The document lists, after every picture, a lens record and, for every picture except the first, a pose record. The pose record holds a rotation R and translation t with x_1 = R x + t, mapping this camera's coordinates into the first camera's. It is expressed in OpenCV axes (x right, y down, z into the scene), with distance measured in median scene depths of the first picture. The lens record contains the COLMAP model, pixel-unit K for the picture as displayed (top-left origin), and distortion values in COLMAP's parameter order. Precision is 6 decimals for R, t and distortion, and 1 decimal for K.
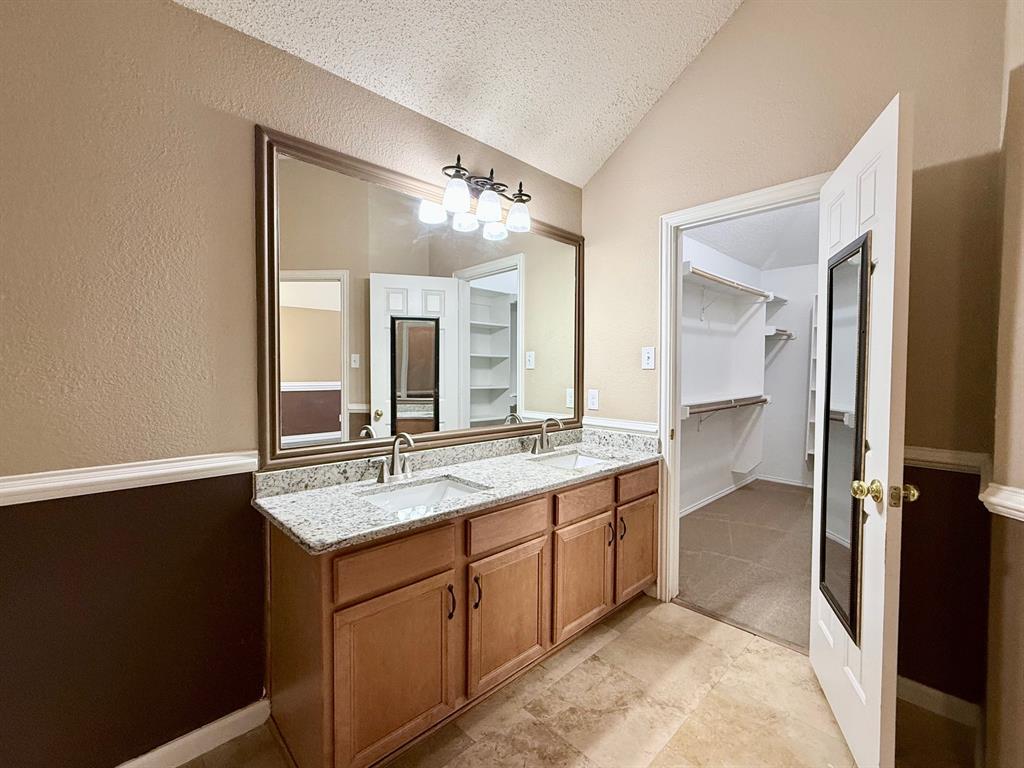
lens RADIAL K [[445.0, 0, 511.3], [0, 445.0, 382.7], [0, 0, 1]] dist [0.002624, -0.000152]
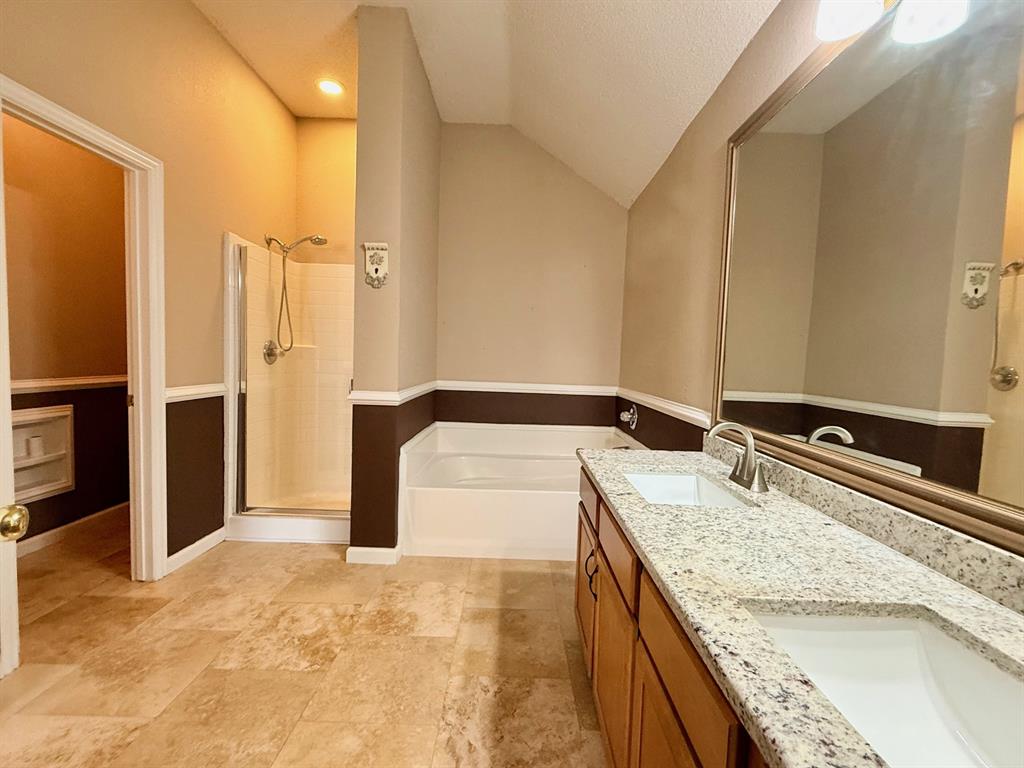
lens RADIAL K [[445.0, 0, 511.3], [0, 445.0, 382.7], [0, 0, 1]] dist [0.002624, -0.000152]
pose [[-0.699366, 0.011329, -0.714674, 0.632069], [-0.059002, 0.995547, 0.073519, 0.010612], [0.712324, 0.093584, -0.695583, 1.358230]]
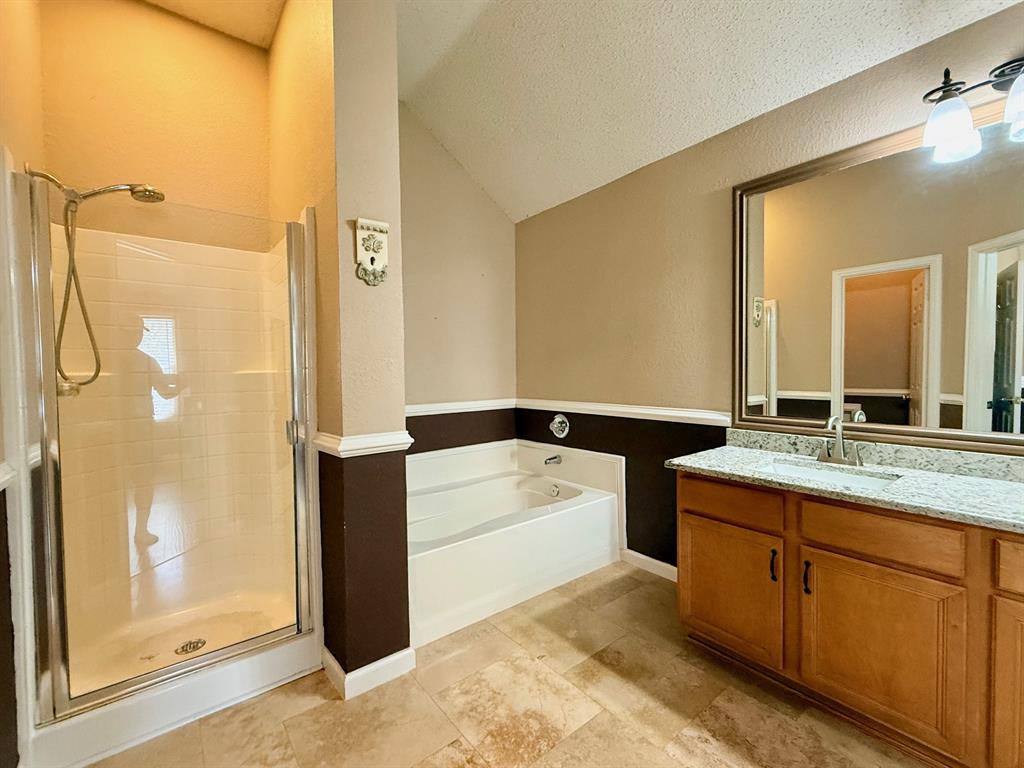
lens RADIAL K [[445.0, 0, 511.3], [0, 445.0, 382.7], [0, 0, 1]] dist [0.002624, -0.000152]
pose [[-0.100390, 0.025081, -0.994632, 0.882273], [-0.014933, 0.999532, 0.026712, 0.025291], [0.994836, 0.017534, -0.099969, 0.410276]]
